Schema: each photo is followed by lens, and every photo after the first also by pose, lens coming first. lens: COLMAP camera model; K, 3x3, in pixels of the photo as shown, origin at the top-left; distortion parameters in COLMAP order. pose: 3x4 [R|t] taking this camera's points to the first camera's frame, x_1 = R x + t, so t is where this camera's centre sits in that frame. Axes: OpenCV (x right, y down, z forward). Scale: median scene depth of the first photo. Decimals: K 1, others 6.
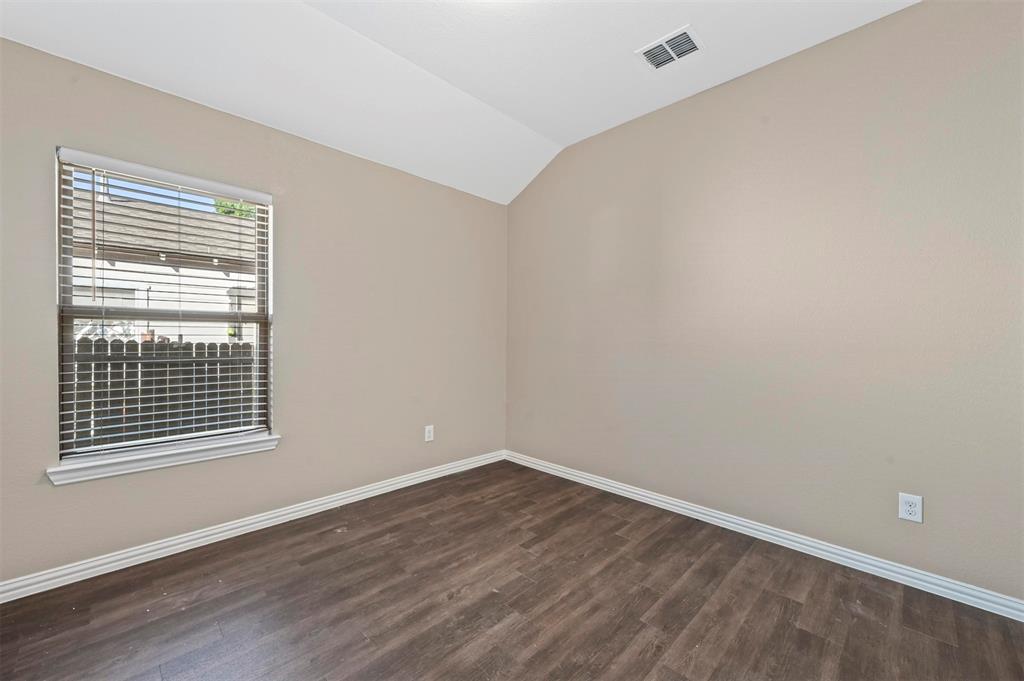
lens RADIAL K [[405.6, 0, 508.8], [0, 405.6, 341.0], [0, 0, 1]] dist [0.001215, 0.000377]
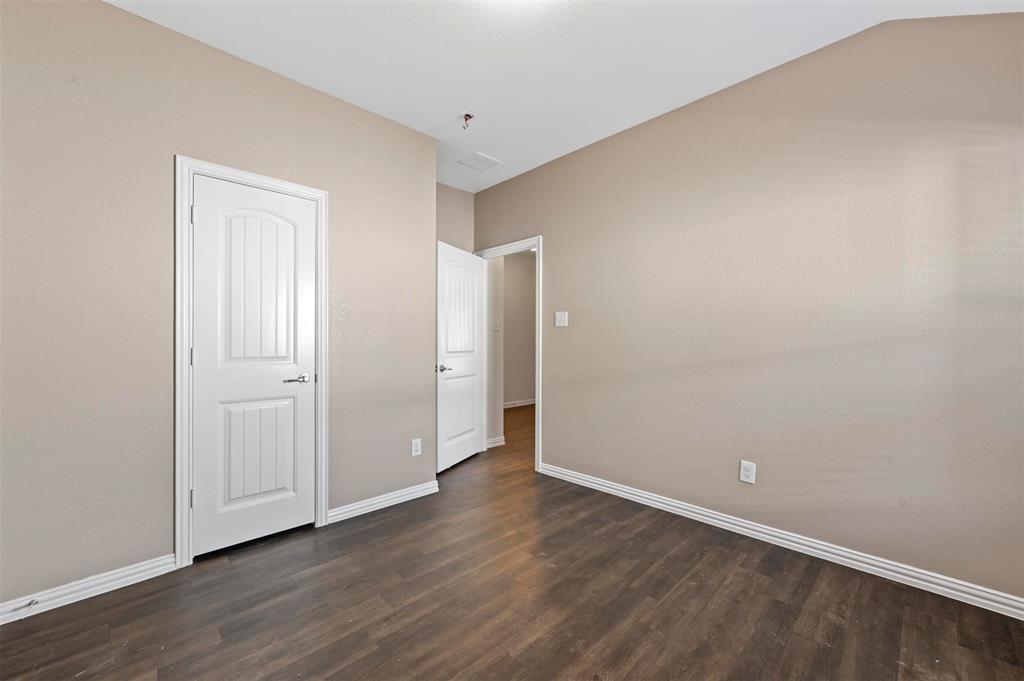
lens RADIAL K [[405.6, 0, 508.8], [0, 405.6, 341.0], [0, 0, 1]] dist [0.001215, 0.000377]
pose [[-0.999819, -0.007019, 0.017676, 0.016282], [-0.006878, 0.999945, 0.007979, -0.021312], [-0.017731, 0.007856, -0.999812, 1.943533]]
